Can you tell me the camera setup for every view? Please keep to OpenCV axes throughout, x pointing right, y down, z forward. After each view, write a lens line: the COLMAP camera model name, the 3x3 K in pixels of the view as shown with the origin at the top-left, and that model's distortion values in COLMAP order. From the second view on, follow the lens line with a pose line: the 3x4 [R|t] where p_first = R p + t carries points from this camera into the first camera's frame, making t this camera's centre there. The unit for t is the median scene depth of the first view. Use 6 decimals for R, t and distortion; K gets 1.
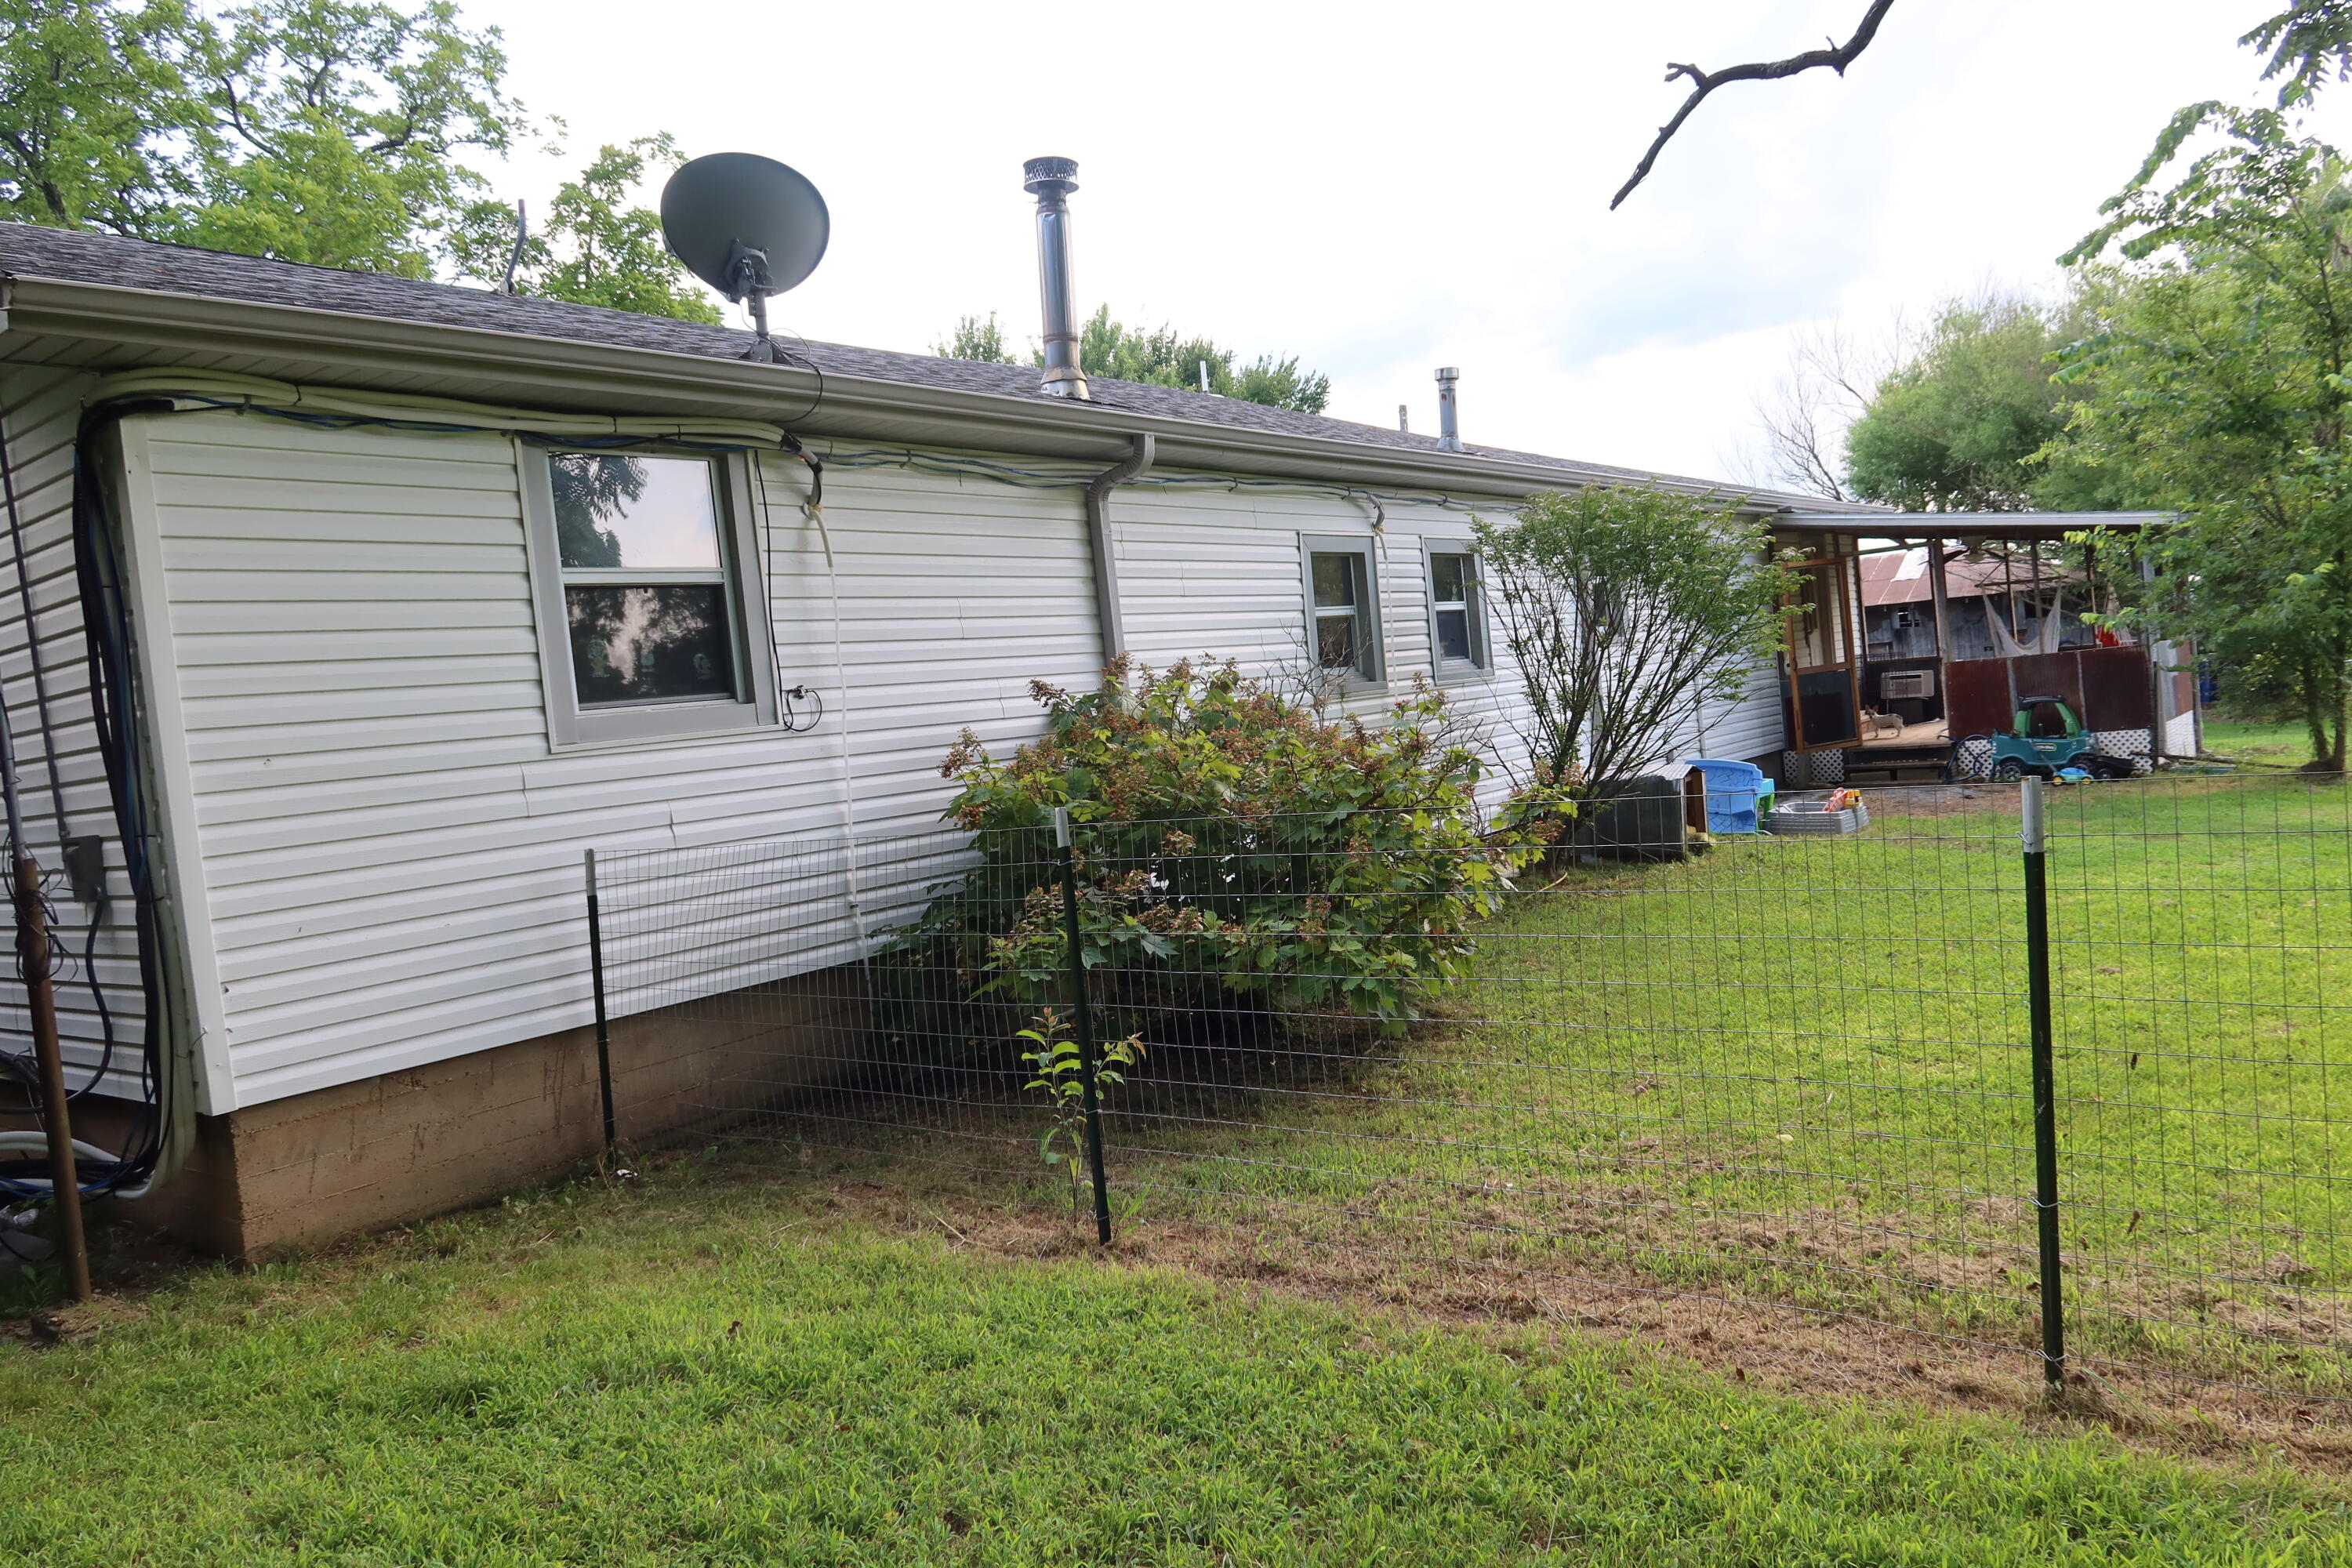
lens RADIAL K [[1649.8, 0, 1176.8], [0, 1649.8, 752.2], [0, 0, 1]] dist [-0.022208, 0.003791]
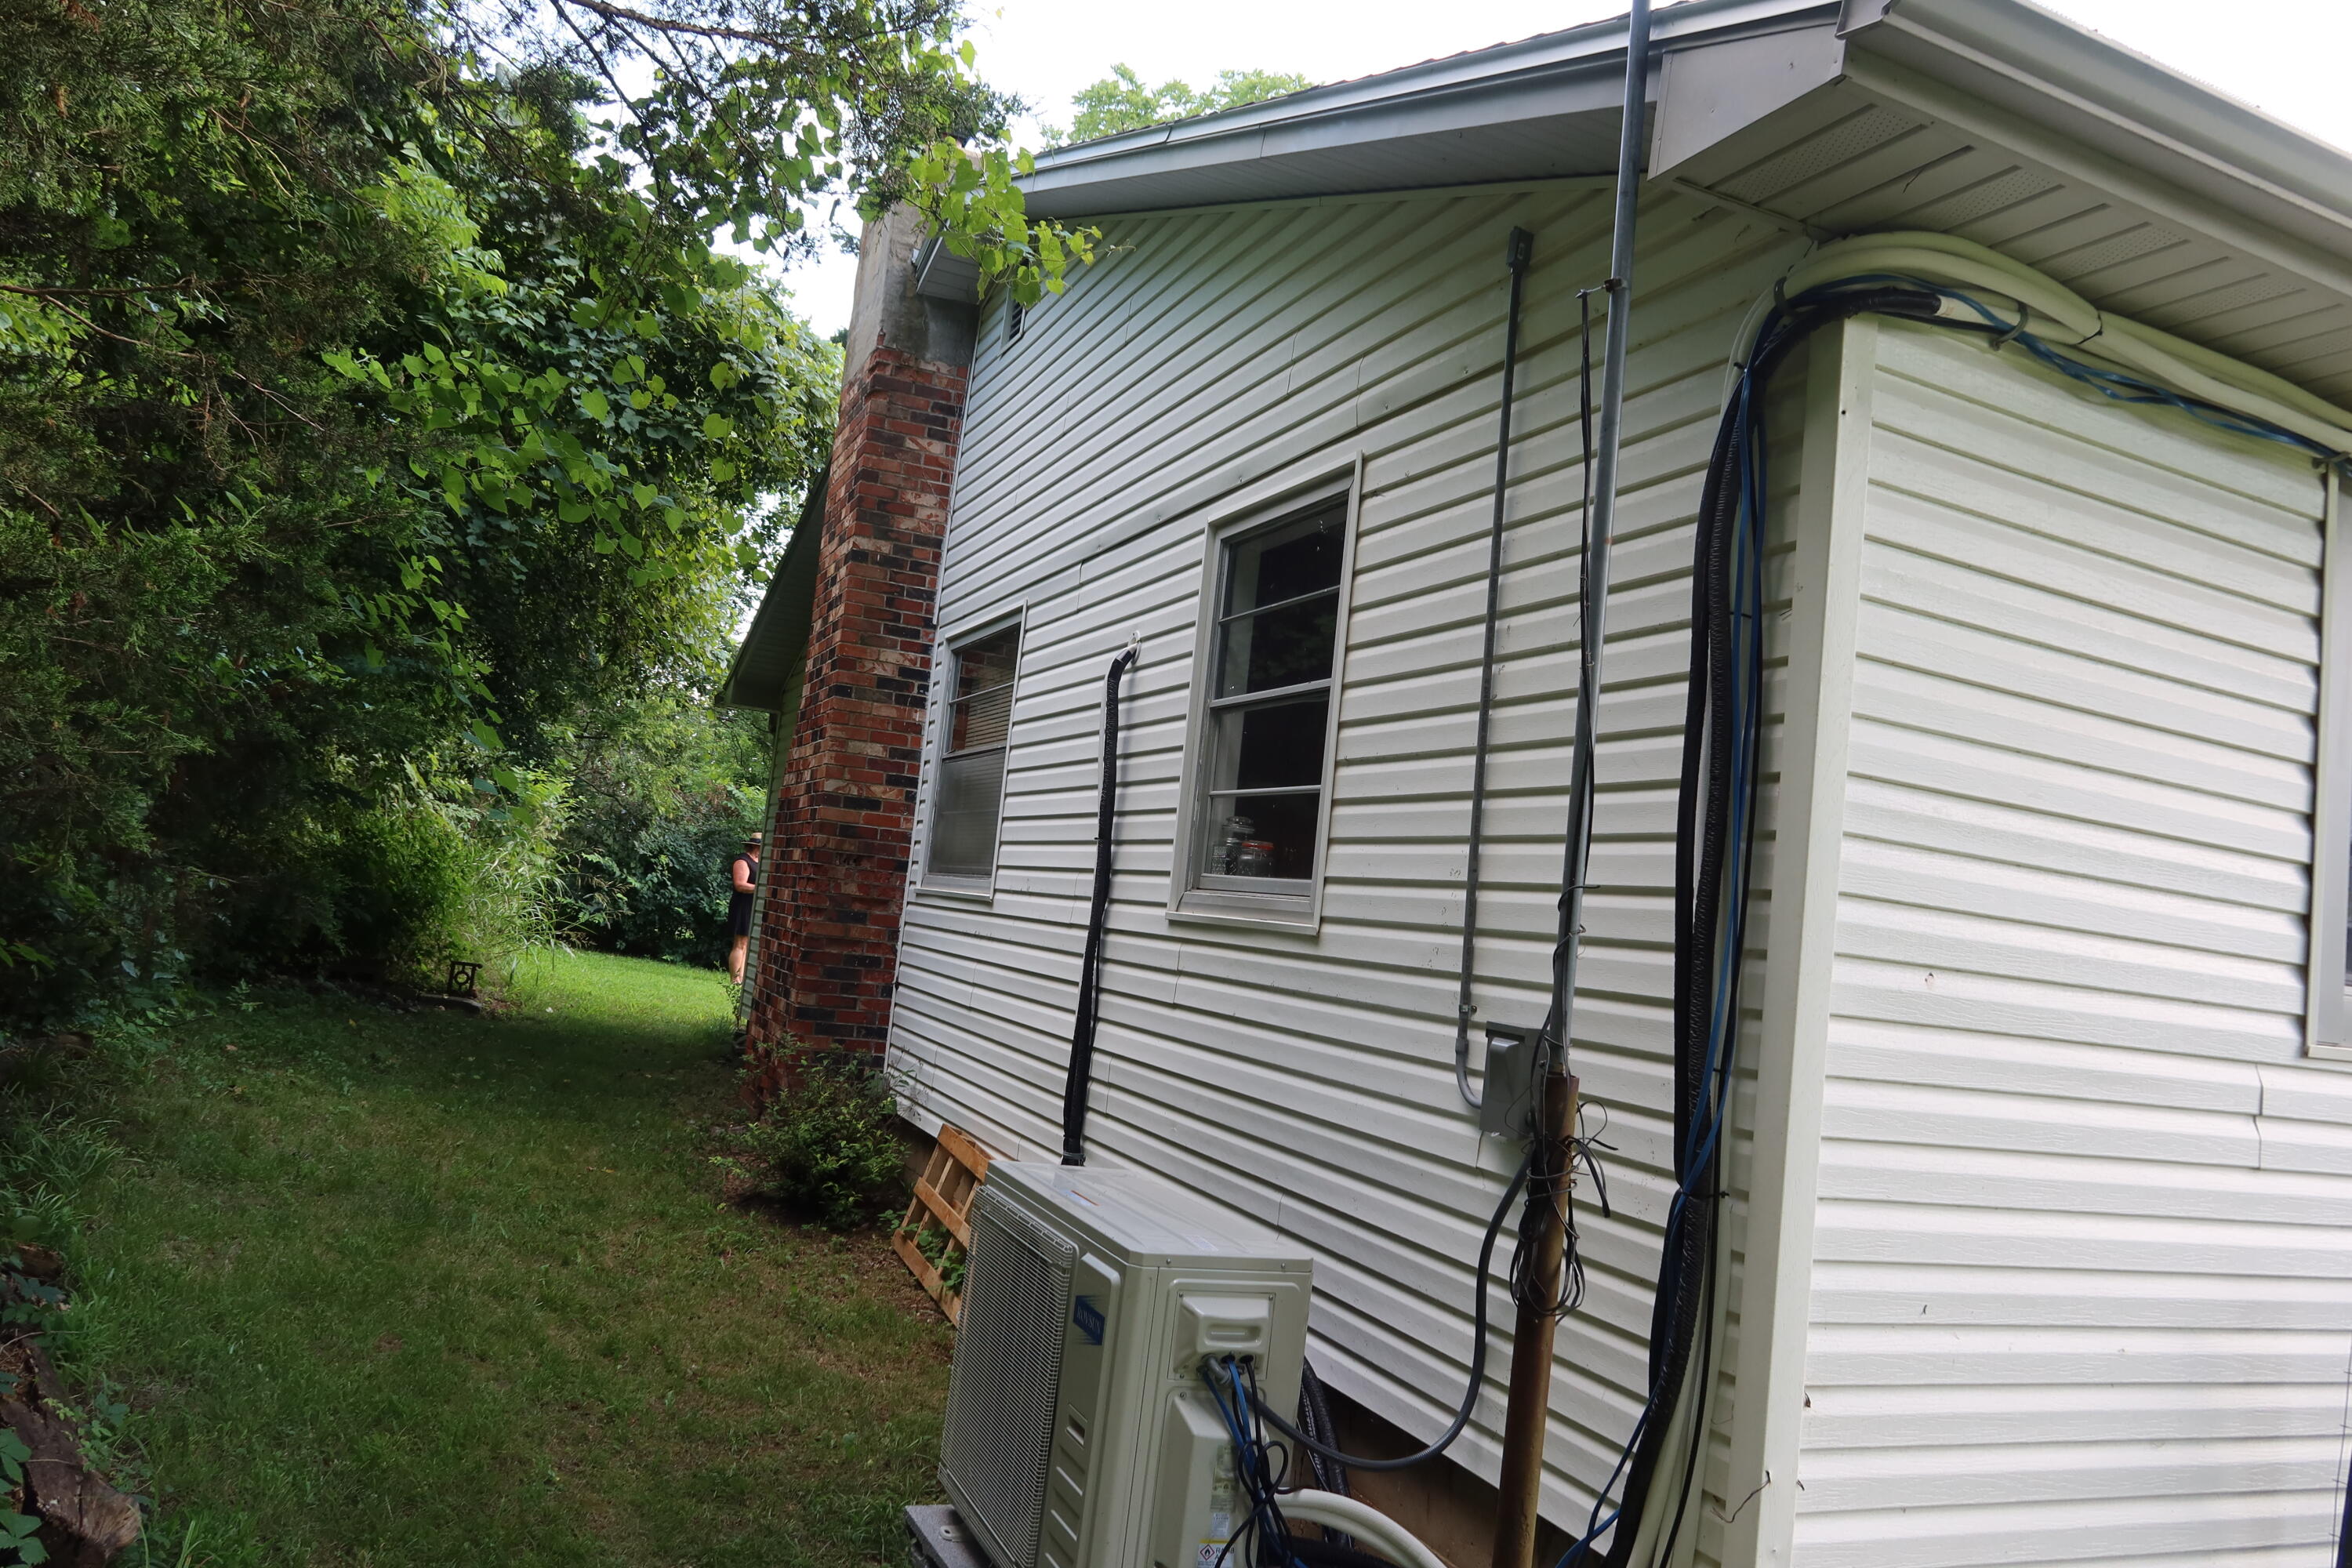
lens RADIAL K [[1649.8, 0, 1176.8], [0, 1649.8, 752.2], [0, 0, 1]] dist [-0.022208, 0.003791]
pose [[0.854908, 0.151815, -0.496069, -0.487136], [-0.218899, 0.972493, -0.079624, 0.029405], [0.470335, 0.176660, 0.864625, 0.394165]]
